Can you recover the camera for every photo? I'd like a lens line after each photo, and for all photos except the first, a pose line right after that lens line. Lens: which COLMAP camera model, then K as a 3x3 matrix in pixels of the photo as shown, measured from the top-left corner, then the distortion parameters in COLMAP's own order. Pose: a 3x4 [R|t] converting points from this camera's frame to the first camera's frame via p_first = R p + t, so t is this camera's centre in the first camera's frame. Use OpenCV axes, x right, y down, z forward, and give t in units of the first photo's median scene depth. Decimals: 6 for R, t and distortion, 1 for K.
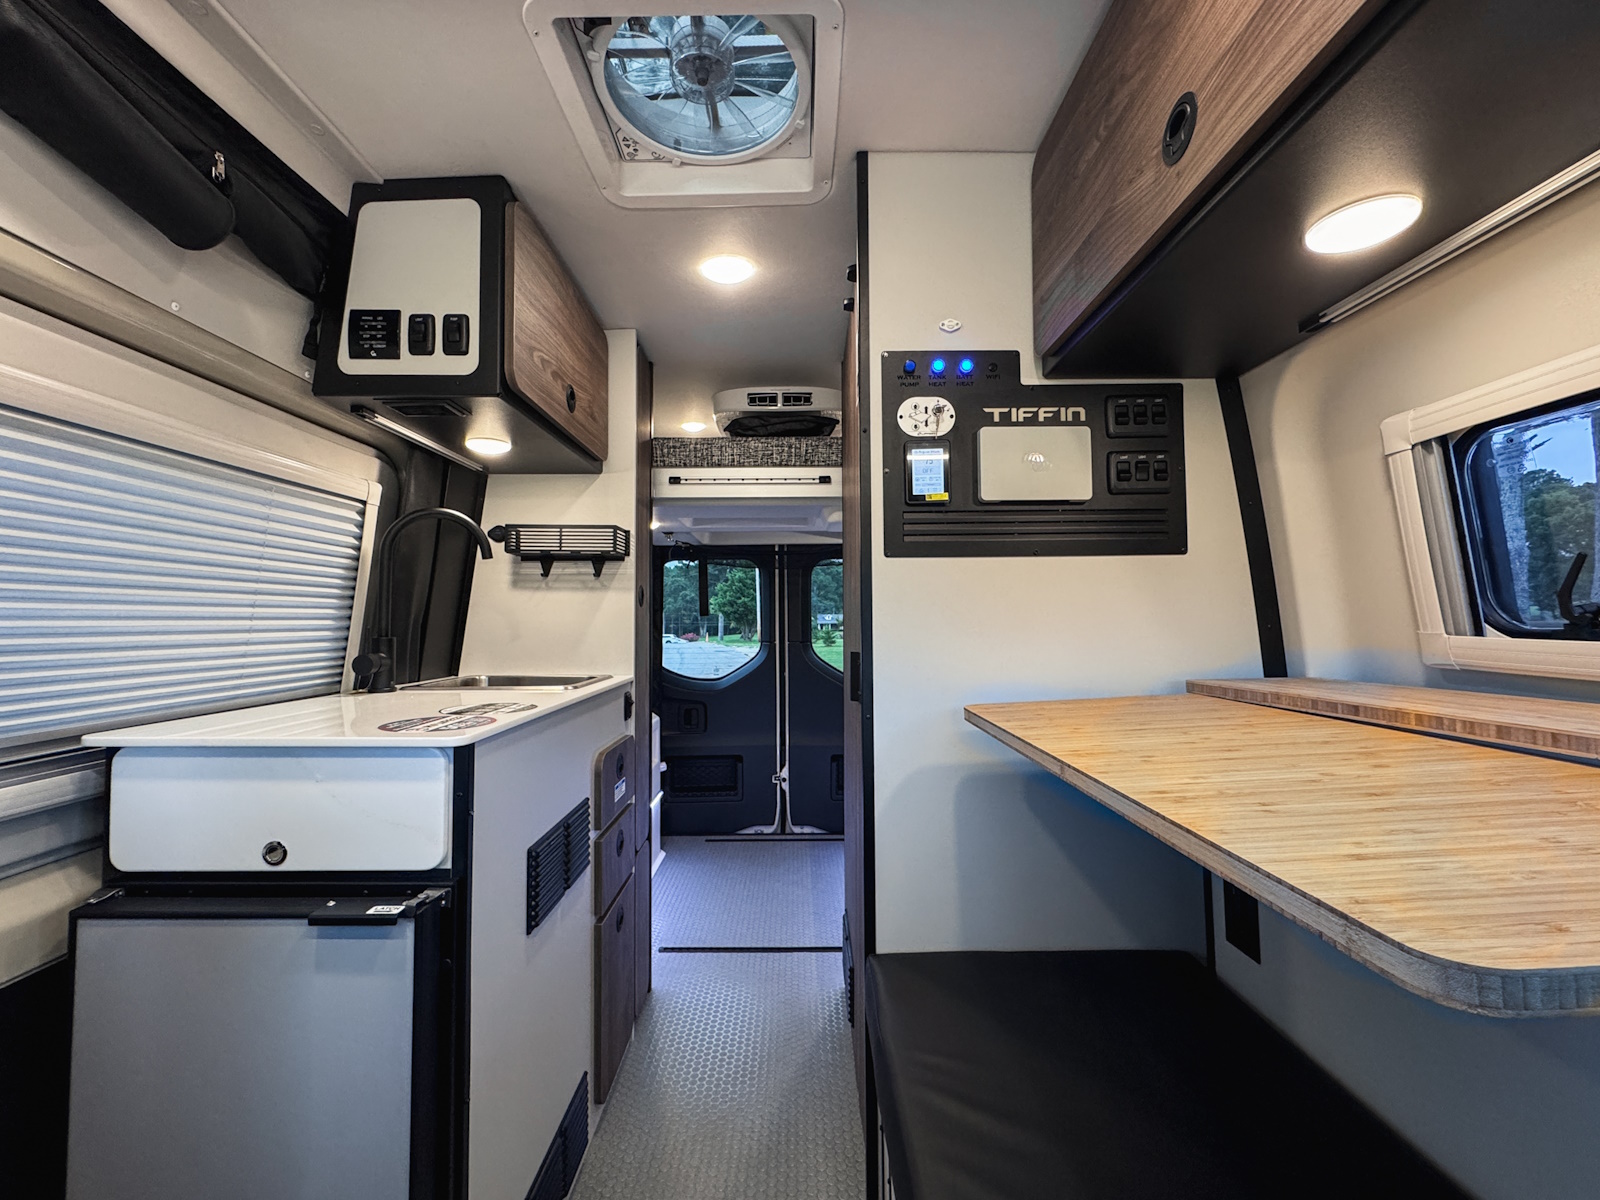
lens RADIAL K [[660.8, 0, 800.0], [0, 660.8, 600.0], [0, 0, 1]] dist [-0.002551, 0.000053]
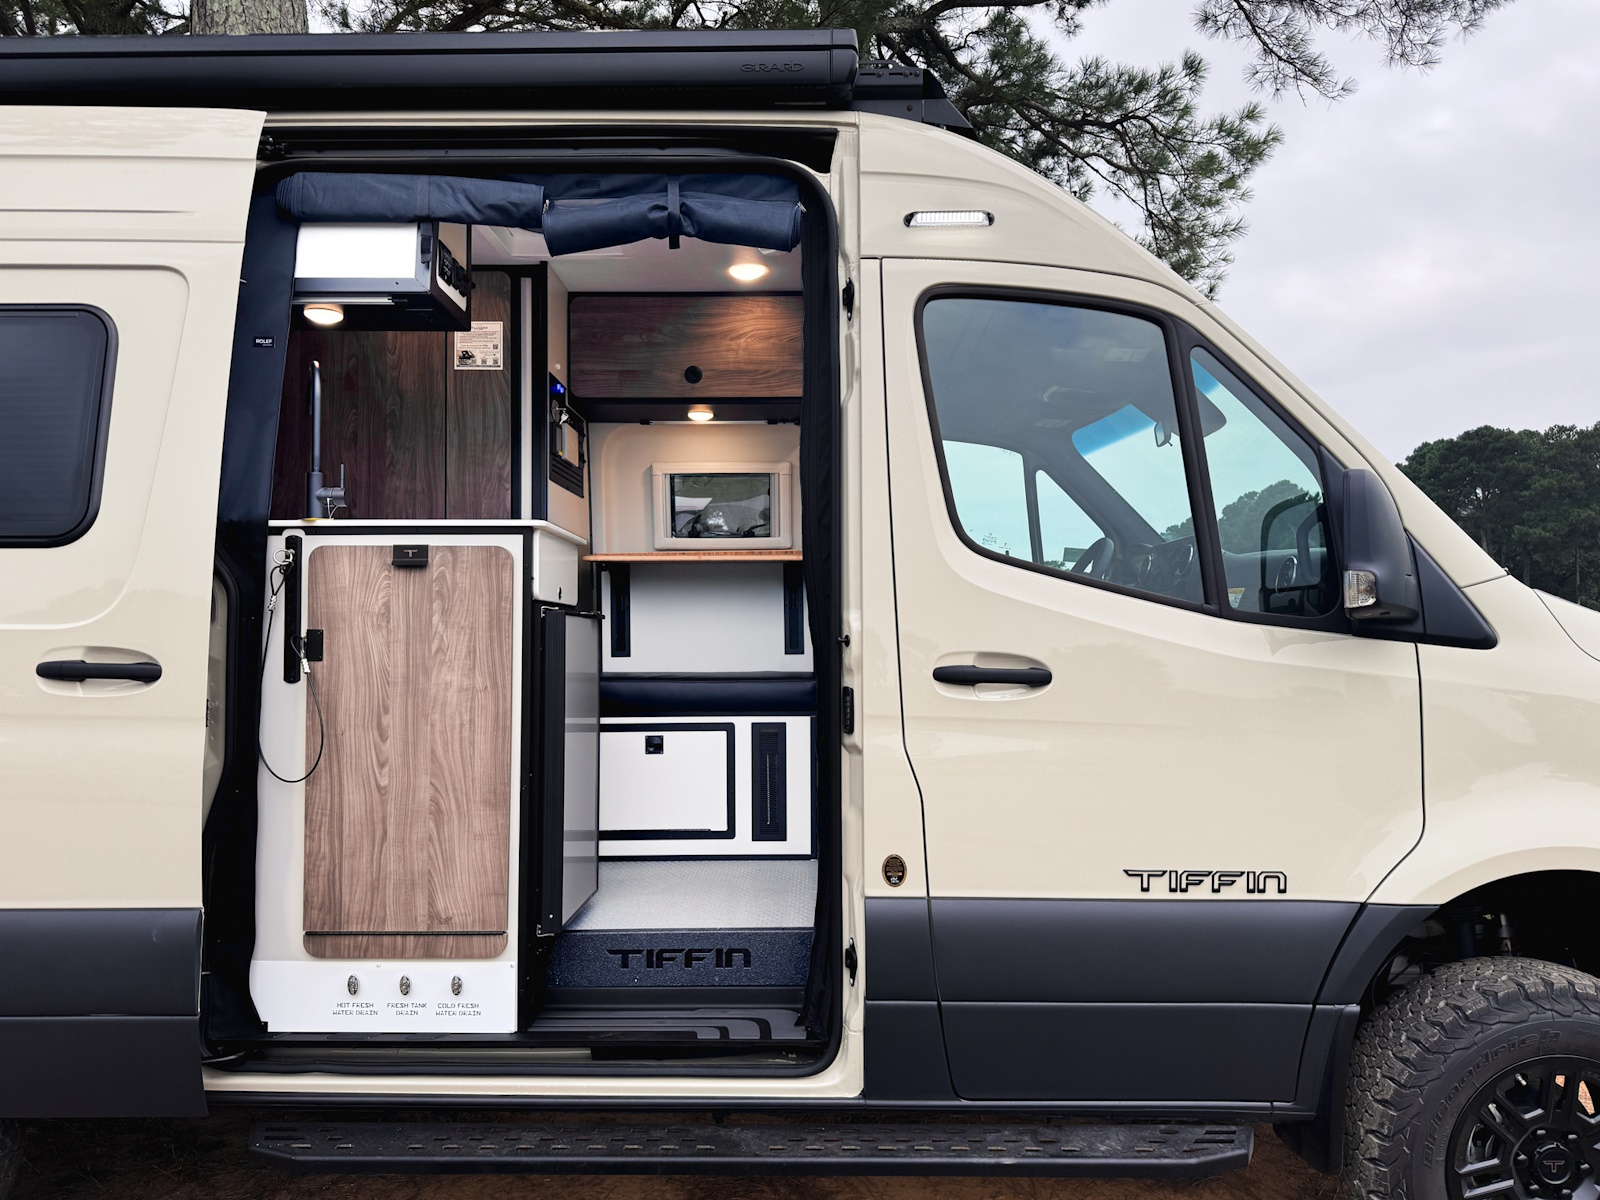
lens RADIAL K [[1129.9, 0, 800.0], [0, 1129.9, 600.0], [0, 0, 1]] dist [0.079253, -0.103654]
pose [[0.018392, 0.042500, 0.998927, -3.038522], [-0.028377, 0.998716, -0.041969, 0.391807], [-0.999428, -0.027575, 0.019575, 0.183931]]
